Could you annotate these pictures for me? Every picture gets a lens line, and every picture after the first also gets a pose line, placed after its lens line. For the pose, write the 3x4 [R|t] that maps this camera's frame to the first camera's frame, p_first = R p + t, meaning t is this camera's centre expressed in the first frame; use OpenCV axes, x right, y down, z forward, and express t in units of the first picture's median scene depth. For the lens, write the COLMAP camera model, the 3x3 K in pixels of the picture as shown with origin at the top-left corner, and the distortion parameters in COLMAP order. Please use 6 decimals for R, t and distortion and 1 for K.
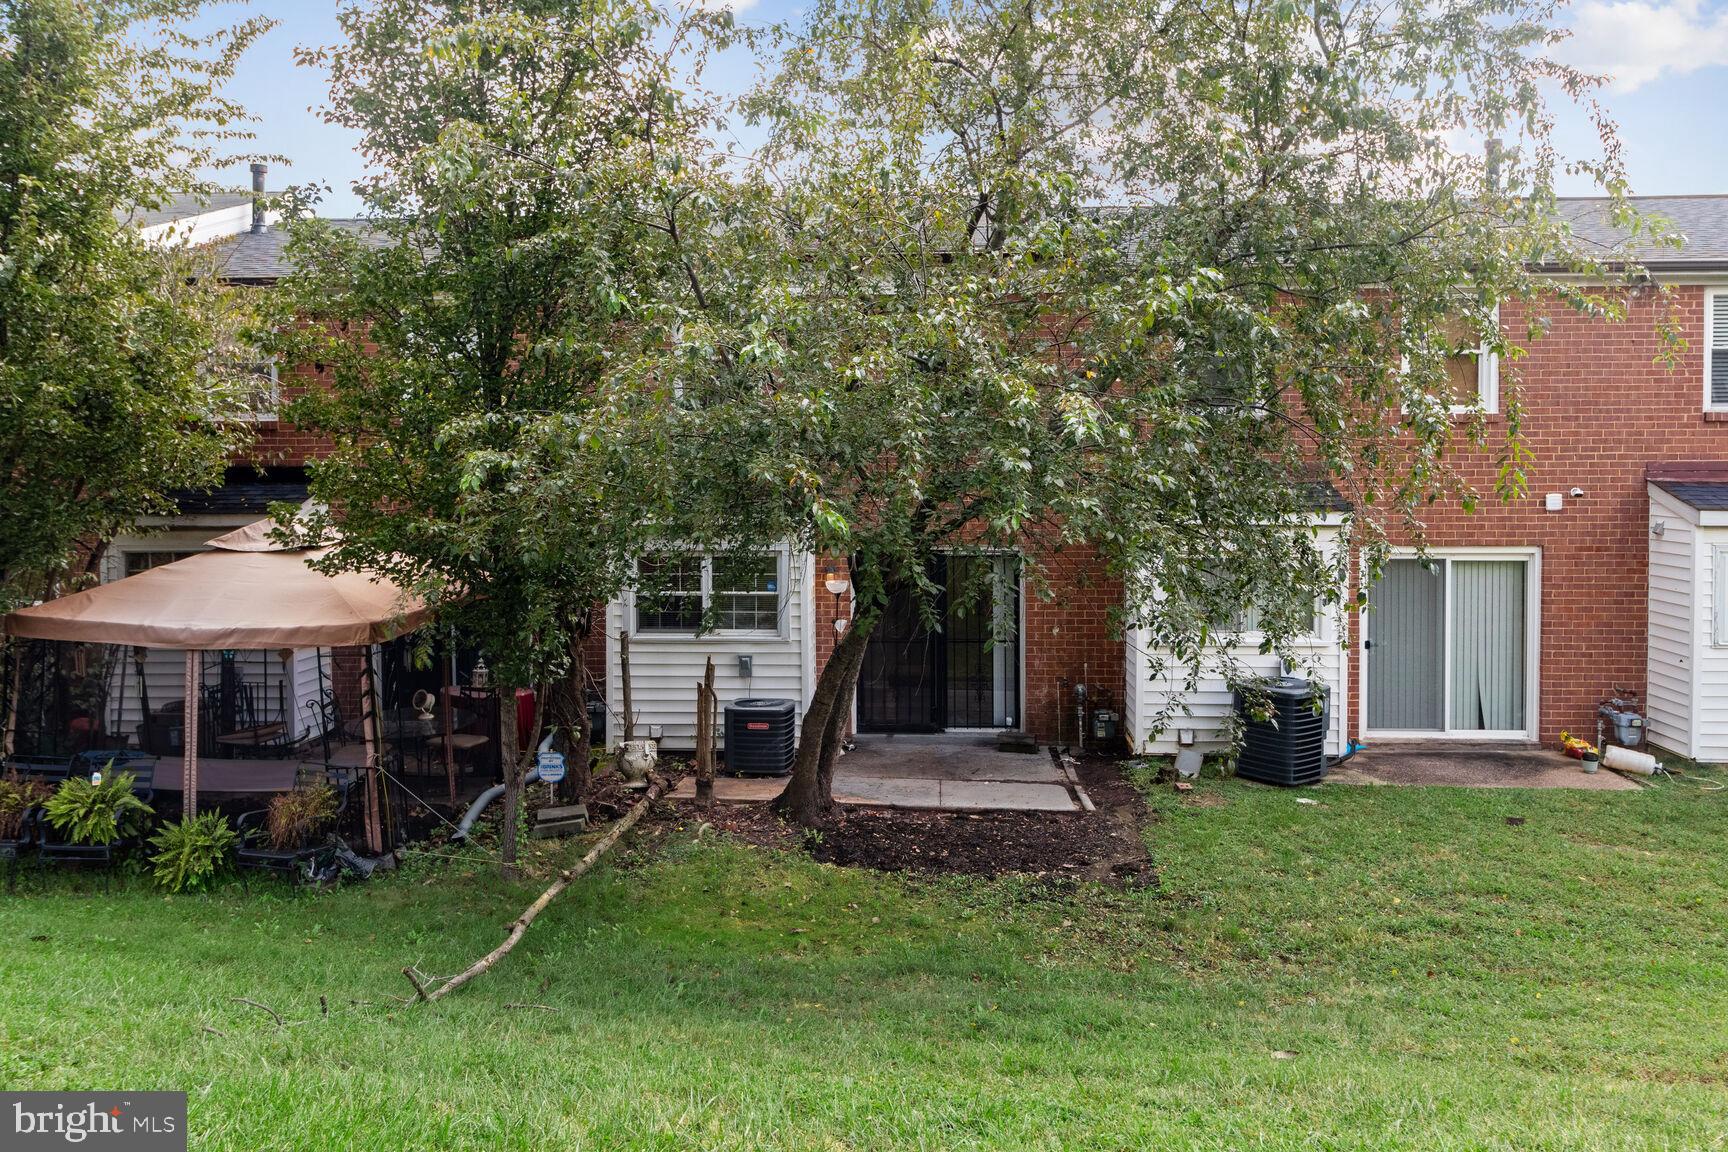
lens RADIAL K [[1239.2, 0, 867.8], [0, 1239.2, 569.3], [0, 0, 1]] dist [-0.006817, 0.000610]
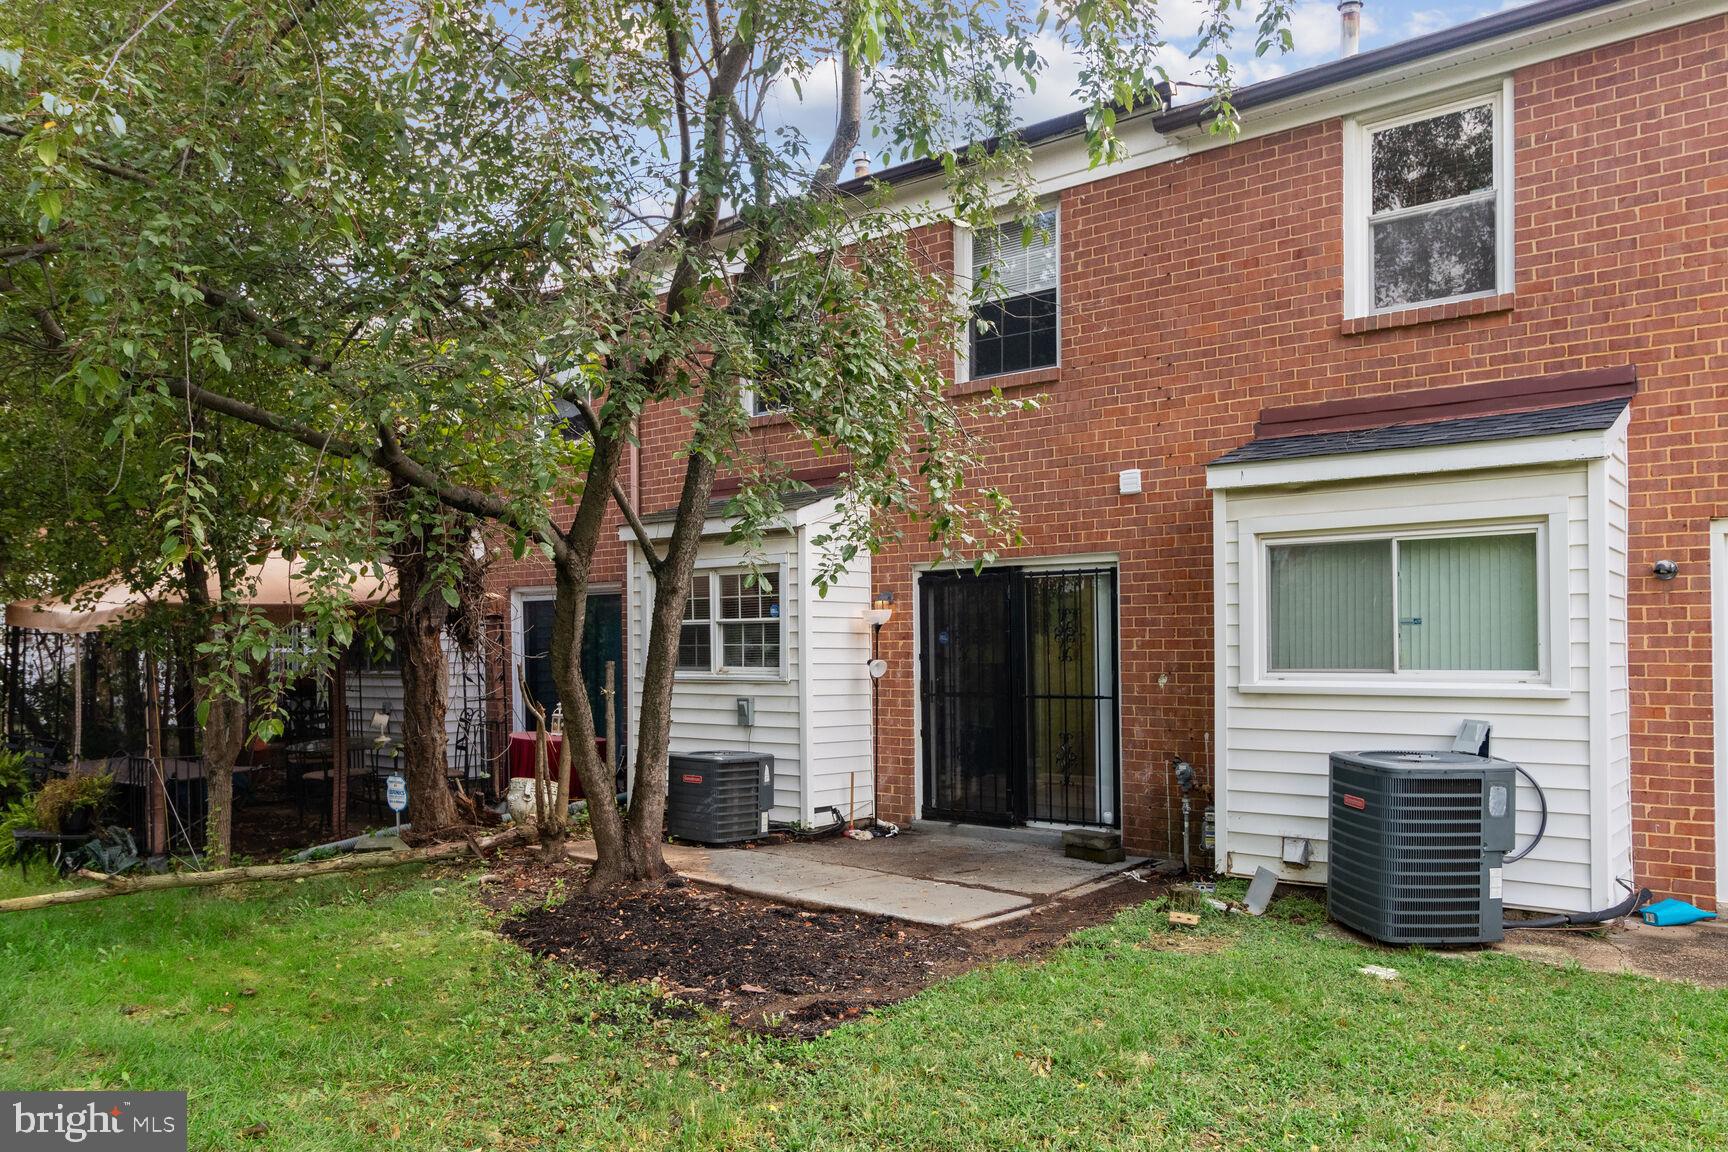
lens RADIAL K [[1239.2, 0, 862.0], [0, 1239.2, 581.1], [0, 0, 1]] dist [-0.006817, 0.000610]
pose [[0.829954, -0.028360, -0.557110, 0.417396], [-0.039719, 0.993168, -0.109729, 0.080905], [0.556415, 0.113198, 0.823157, 0.388753]]
